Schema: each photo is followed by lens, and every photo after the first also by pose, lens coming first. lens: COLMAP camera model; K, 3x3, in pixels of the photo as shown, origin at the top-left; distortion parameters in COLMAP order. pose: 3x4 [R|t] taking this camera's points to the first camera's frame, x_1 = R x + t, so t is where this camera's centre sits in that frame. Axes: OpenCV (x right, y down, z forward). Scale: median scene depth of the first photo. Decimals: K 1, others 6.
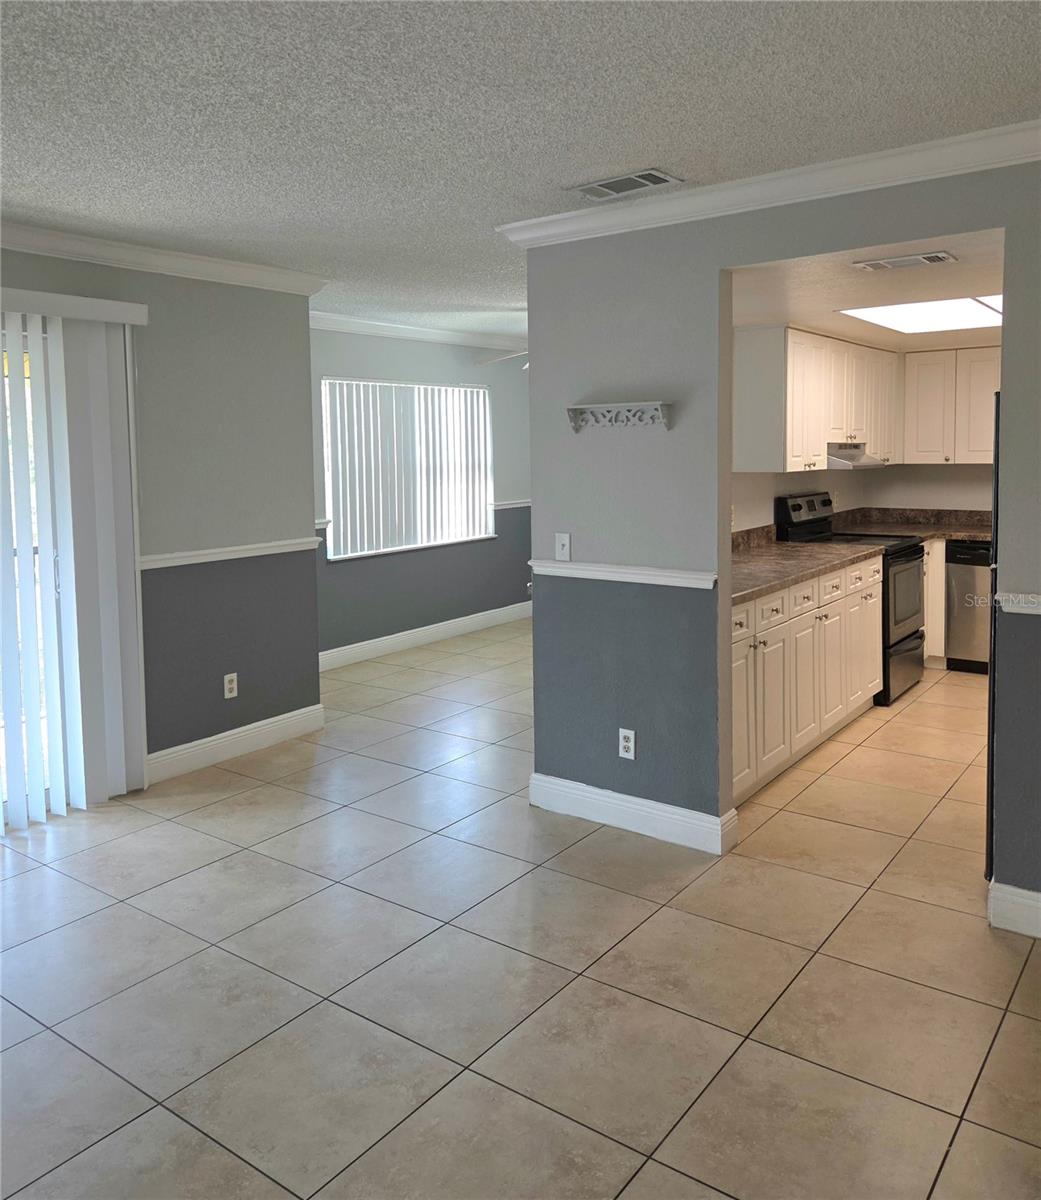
lens RADIAL K [[1006.0, 0, 529.0], [0, 1006.0, 504.8], [0, 0, 1]] dist [0.065876, -0.050003]
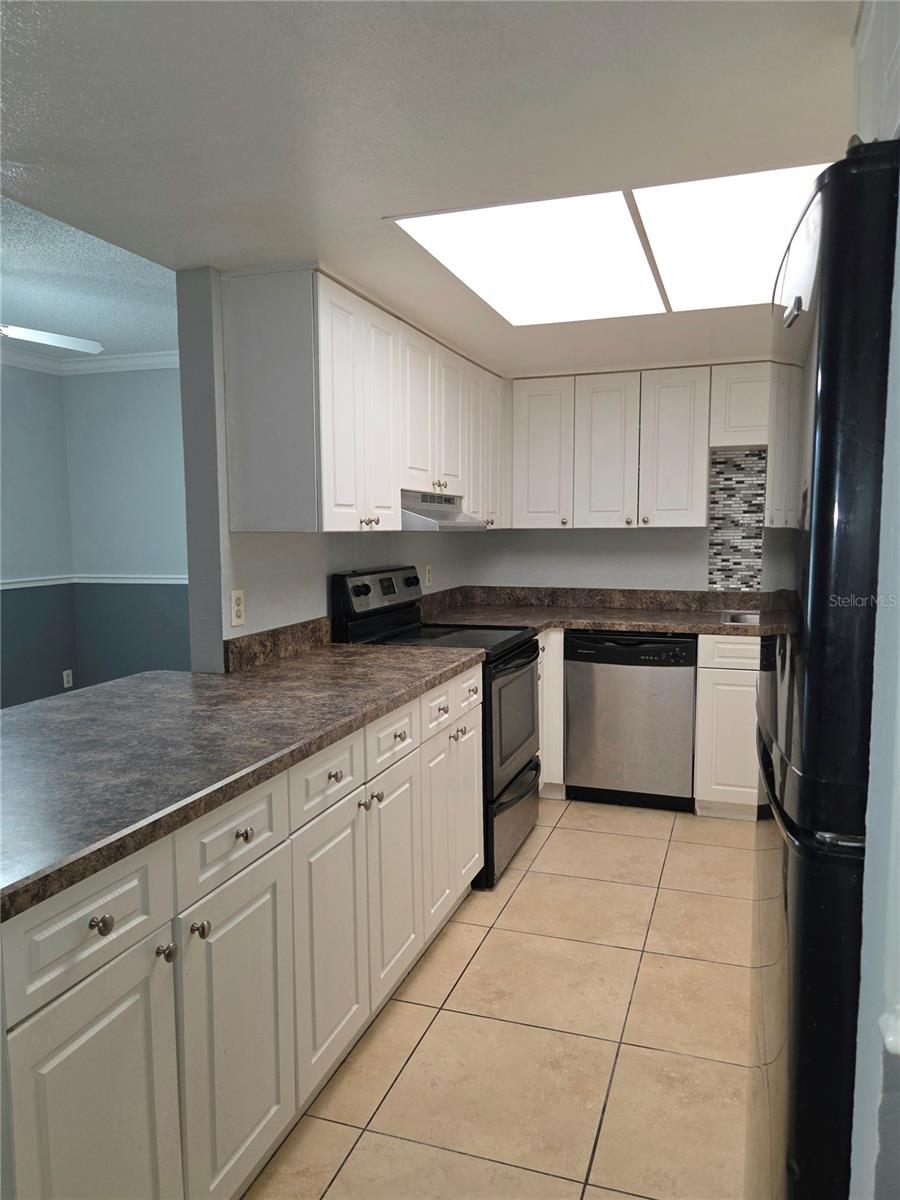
lens RADIAL K [[832.2, 0, 473.4], [0, 832.2, 617.9], [0, 0, 1]] dist [0.034126, -0.012101]
pose [[0.953264, -0.024517, 0.301143, 0.194957], [0.010289, 0.998758, 0.048742, -0.005581], [-0.301964, -0.043365, 0.952332, 0.526231]]
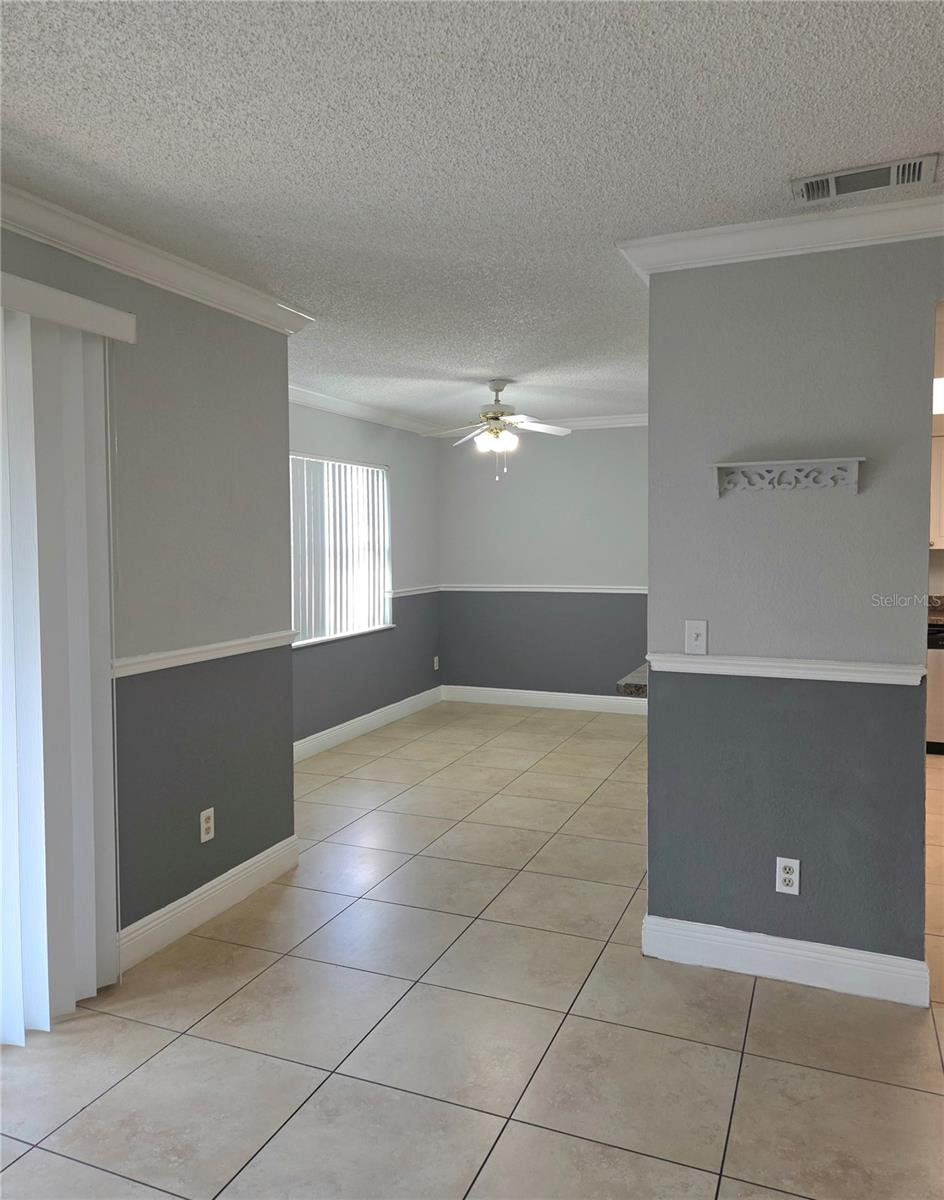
lens RADIAL K [[898.8, 0, 496.8], [0, 898.8, 571.0], [0, 0, 1]] dist [0.040723, -0.021362]
pose [[0.966797, 0.001633, 0.255539, -0.239923], [0.005777, 0.999584, -0.028242, 0.006148], [-0.255479, 0.028780, 0.966386, 0.255918]]
